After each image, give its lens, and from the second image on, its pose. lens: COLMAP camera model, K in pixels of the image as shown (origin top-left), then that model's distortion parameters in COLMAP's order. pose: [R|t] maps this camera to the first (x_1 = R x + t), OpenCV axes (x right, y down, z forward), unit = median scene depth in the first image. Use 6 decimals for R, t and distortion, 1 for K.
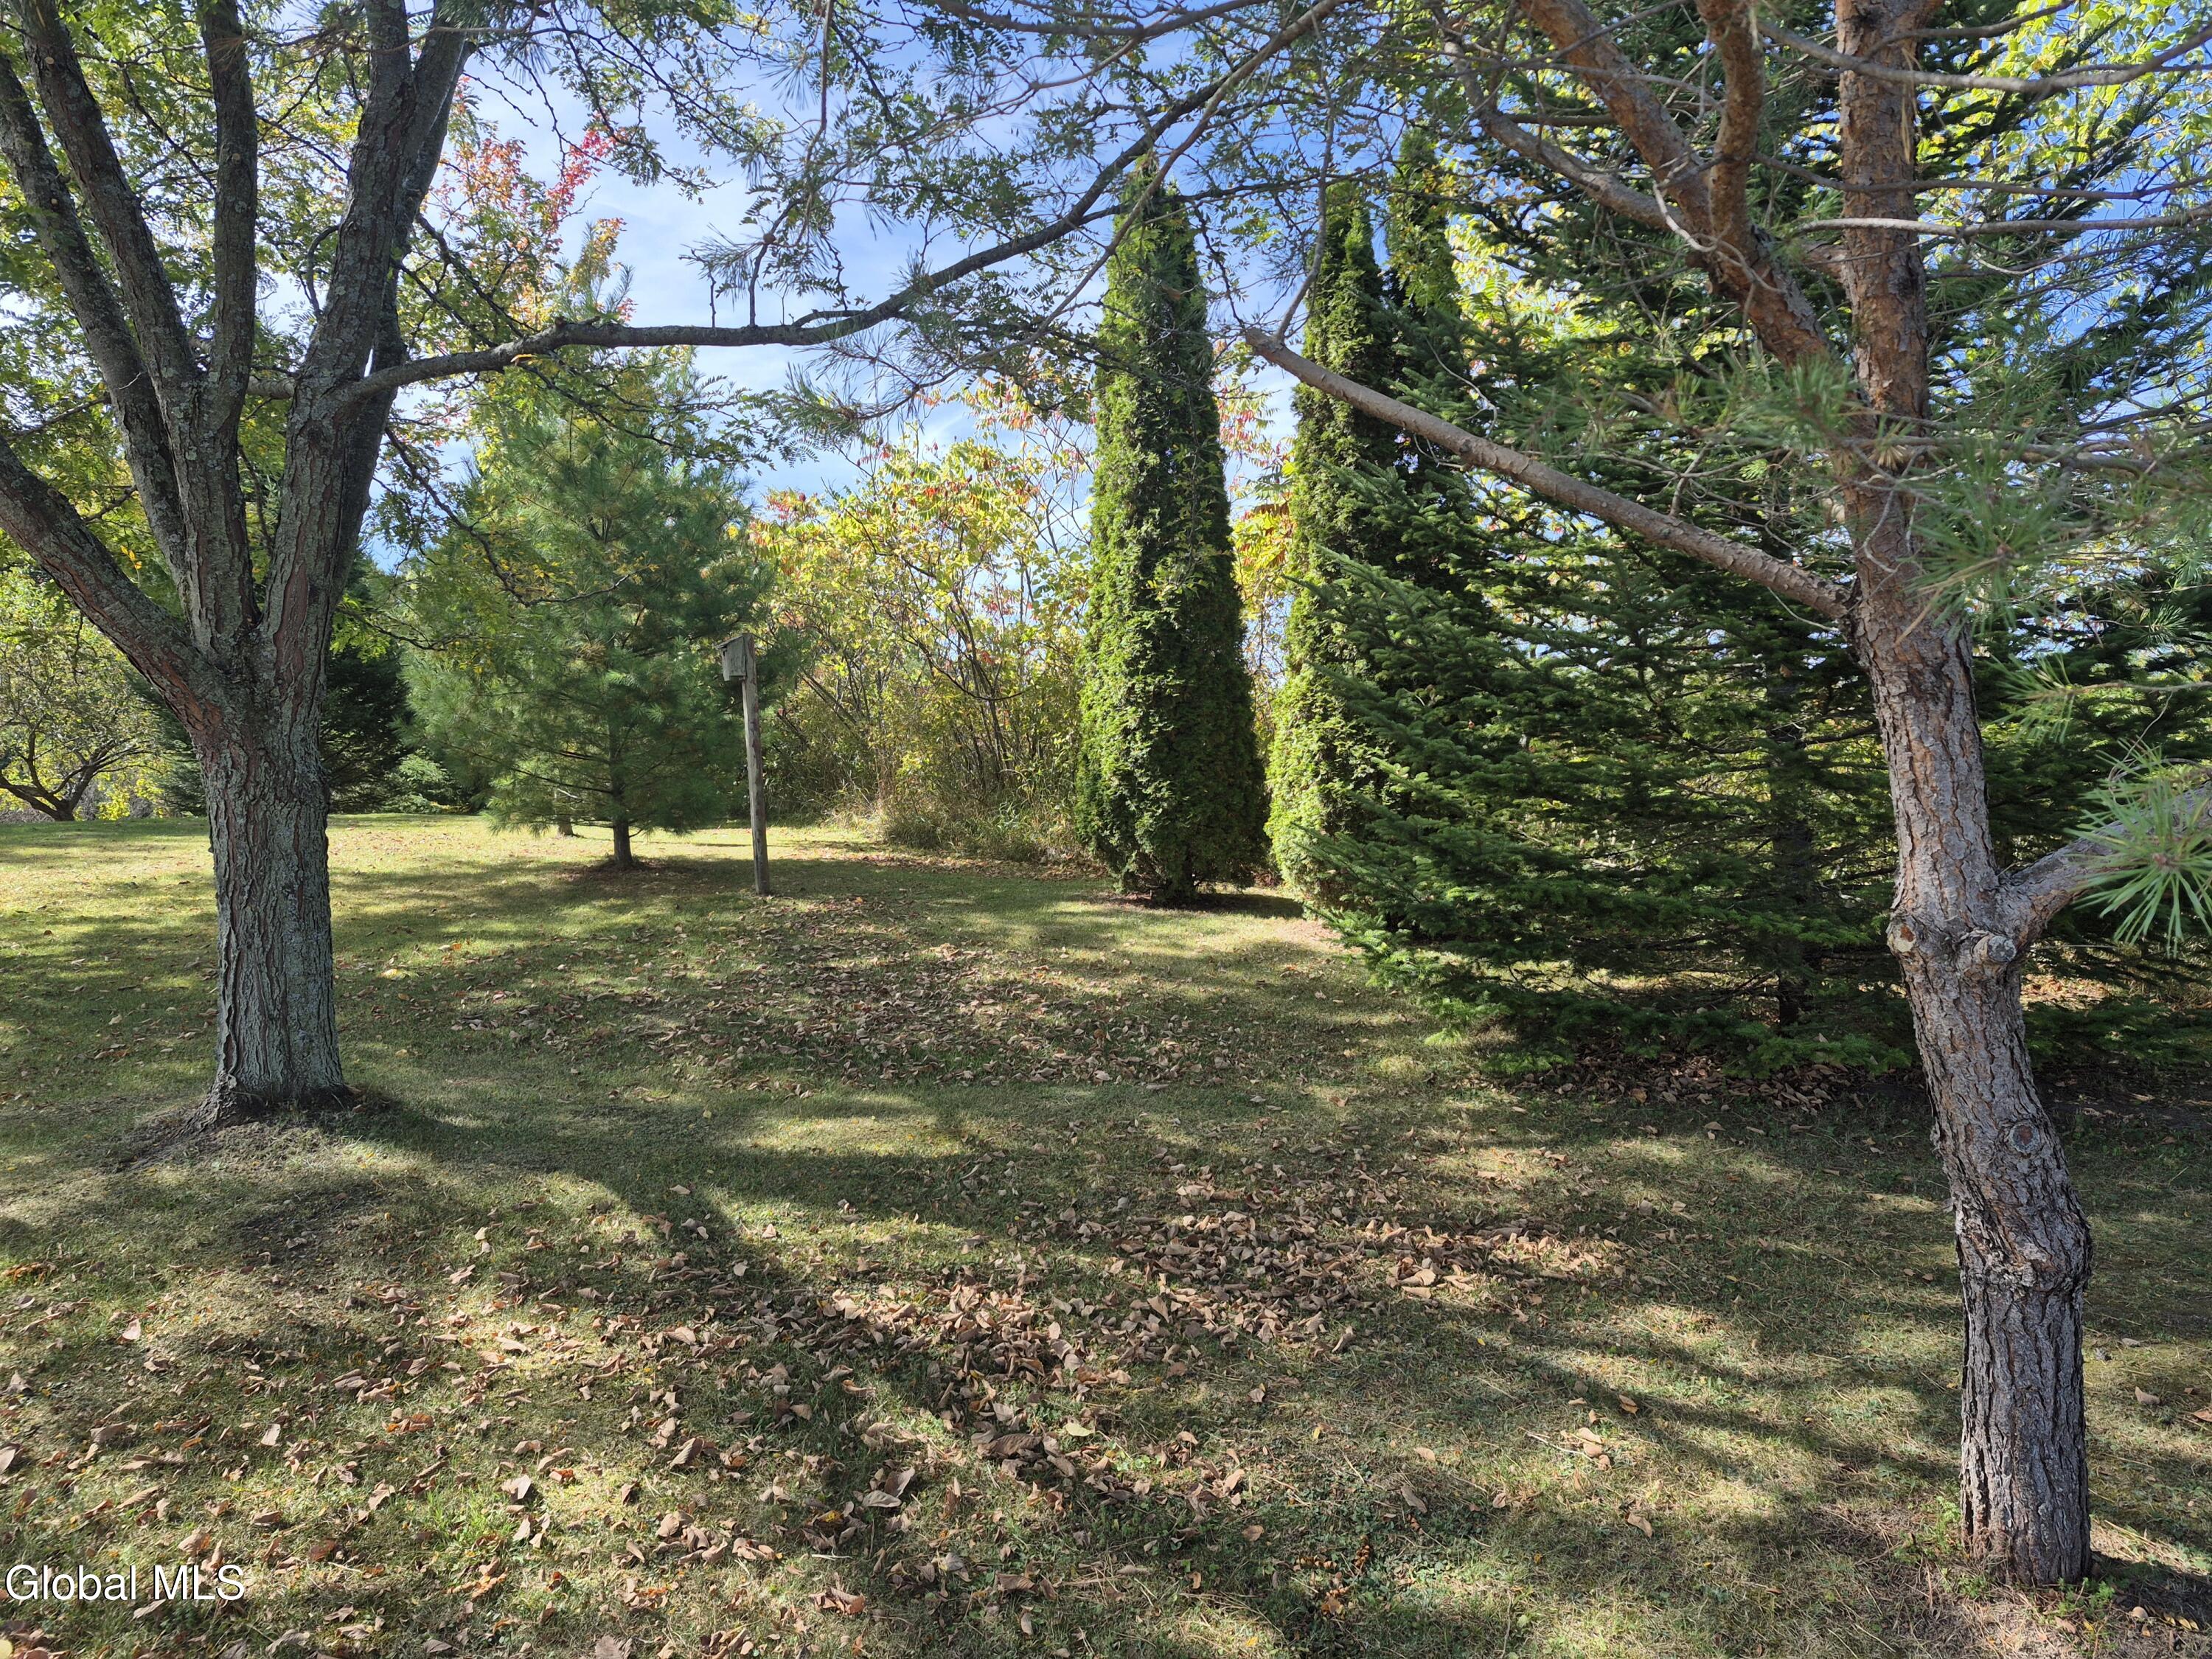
lens RADIAL K [[1467.9, 0, 1106.0], [0, 1467.9, 829.5], [0, 0, 1]] dist [0.106001, -0.103842]
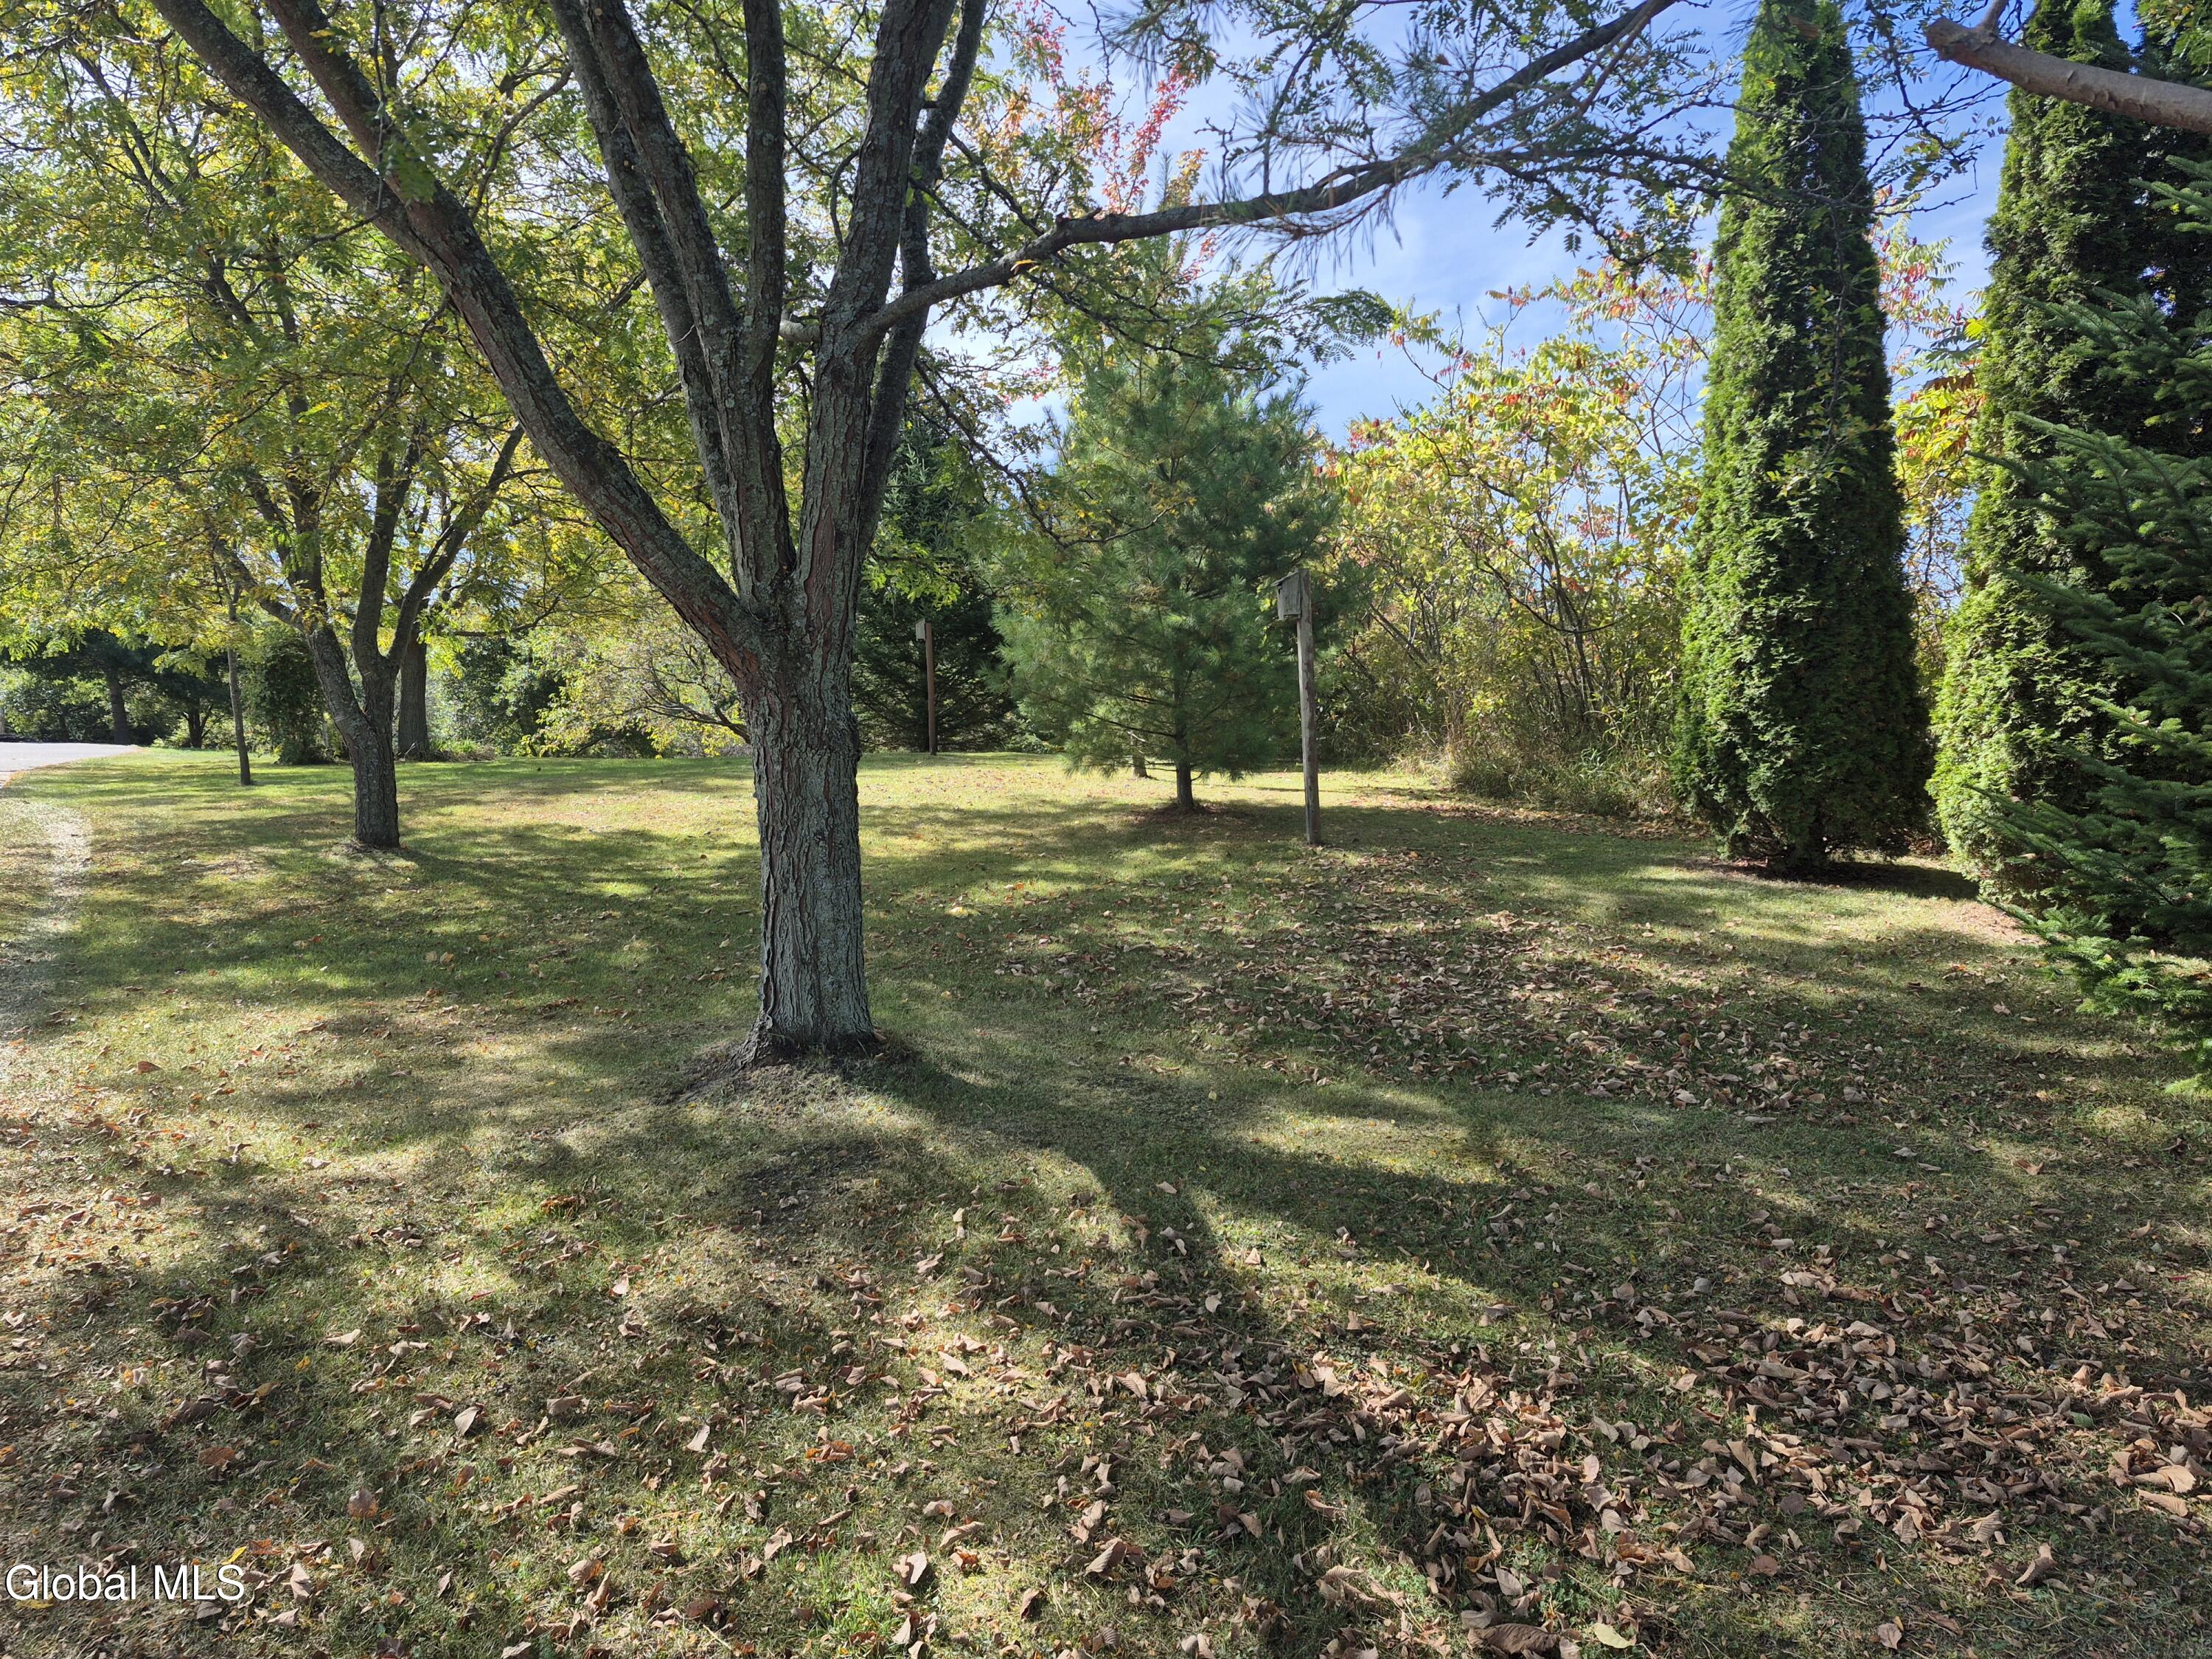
lens RADIAL K [[1505.5, 0, 1113.2], [0, 1505.5, 821.9], [0, 0, 1]] dist [0.109755, -0.144045]
pose [[0.929147, 0.027370, -0.368696, 0.009559], [-0.015052, 0.999230, 0.036244, -0.007302], [0.369404, -0.028127, 0.928843, 0.103736]]
